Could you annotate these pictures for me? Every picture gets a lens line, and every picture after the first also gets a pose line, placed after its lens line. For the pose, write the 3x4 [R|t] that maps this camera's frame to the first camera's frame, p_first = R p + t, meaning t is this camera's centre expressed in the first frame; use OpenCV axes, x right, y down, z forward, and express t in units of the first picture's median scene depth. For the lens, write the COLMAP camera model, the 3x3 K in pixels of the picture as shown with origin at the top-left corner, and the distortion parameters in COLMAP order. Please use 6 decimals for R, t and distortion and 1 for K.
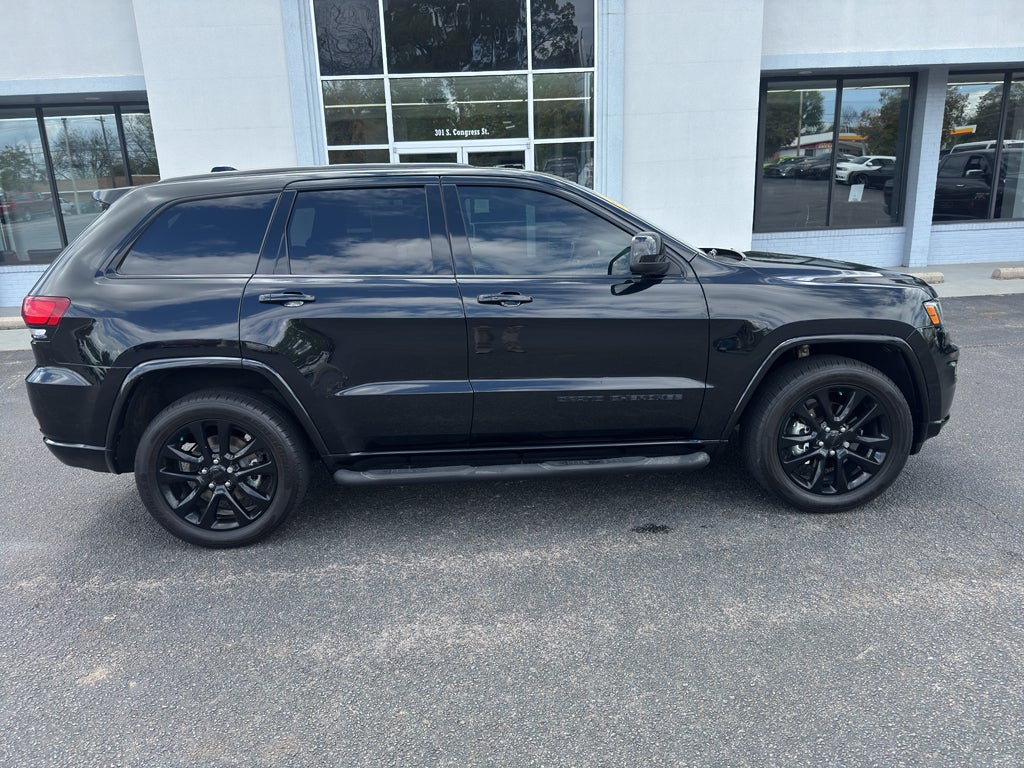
lens RADIAL K [[728.0, 0, 498.0], [0, 728.0, 381.2], [0, 0, 1]] dist [0.131203, -0.194796]
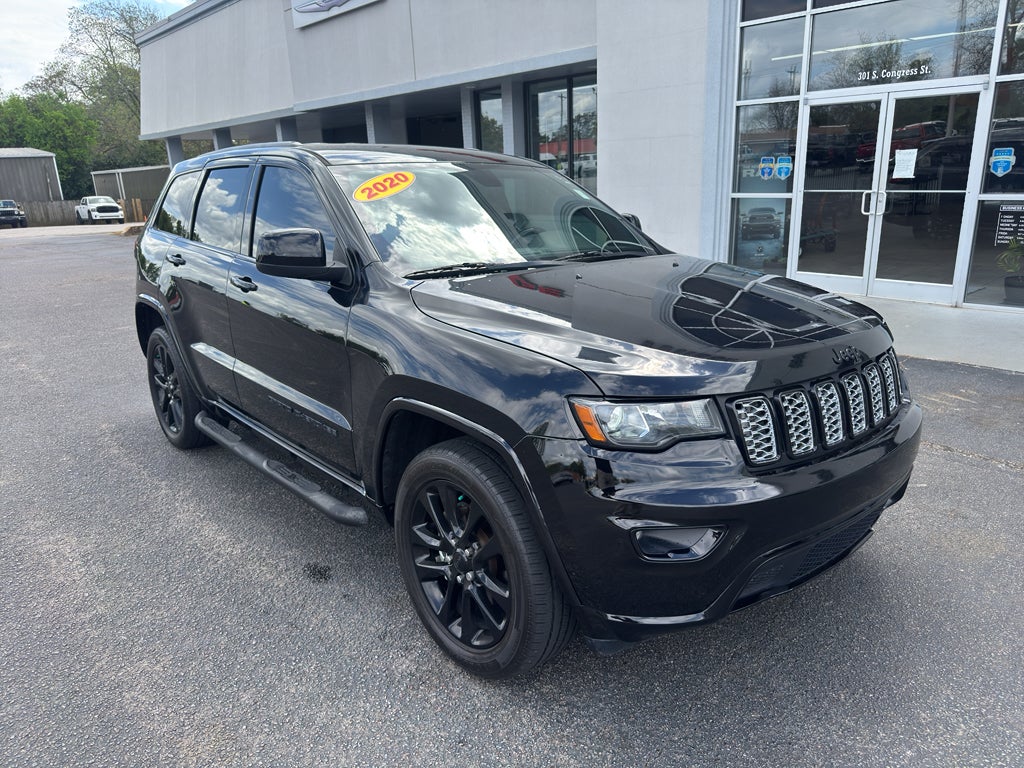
lens RADIAL K [[730.4, 0, 512.0], [0, 730.4, 384.0], [0, 0, 1]] dist [0.019353, -0.027614]
pose [[0.626773, 0.236510, -0.742441, 0.931014], [-0.185339, 0.970727, 0.152768, -0.185490], [0.756839, 0.041853, 0.652260, 0.600749]]
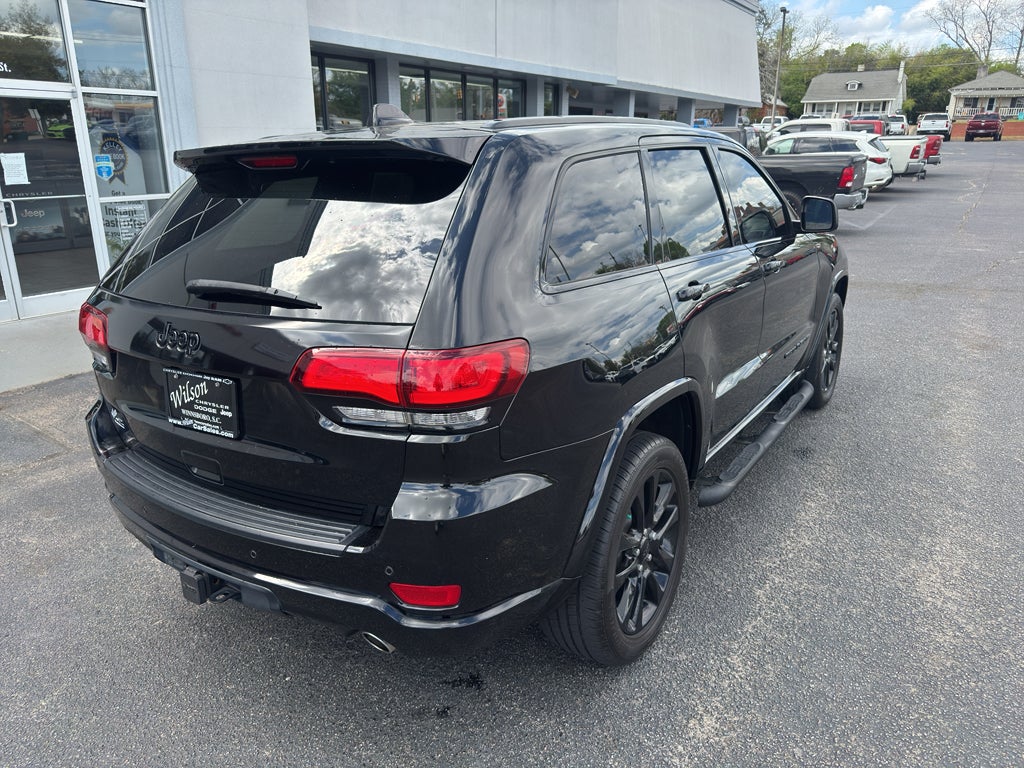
lens RADIAL K [[739.4, 0, 512.0], [0, 739.4, 384.0], [0, 0, 1]] dist [0.001328, -0.007719]
pose [[0.577025, -0.209643, 0.789362, -0.950916], [0.186115, 0.974818, 0.122847, -0.133895], [-0.795238, 0.076027, 0.601512, 0.651283]]
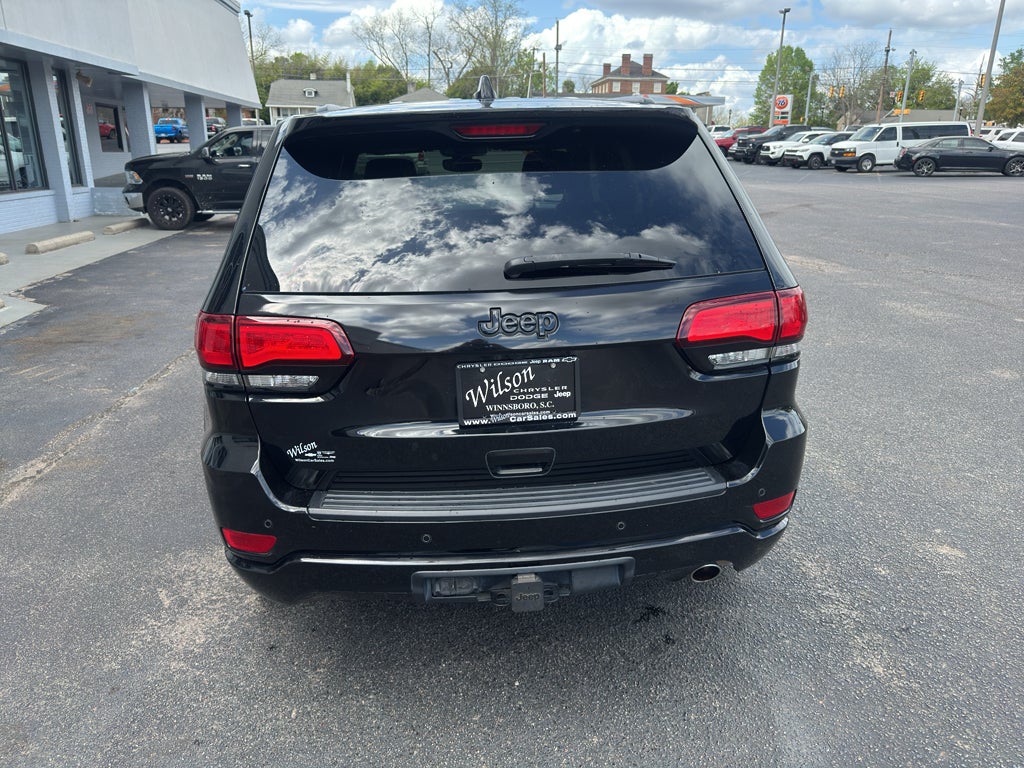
lens RADIAL K [[730.4, 0, 512.0], [0, 730.4, 384.0], [0, 0, 1]] dist [0.019353, -0.027614]
pose [[-0.072549, -0.259754, 0.962946, -1.134106], [0.245745, 0.931068, 0.269670, -0.238587], [-0.966616, 0.256203, -0.003715, 1.186578]]
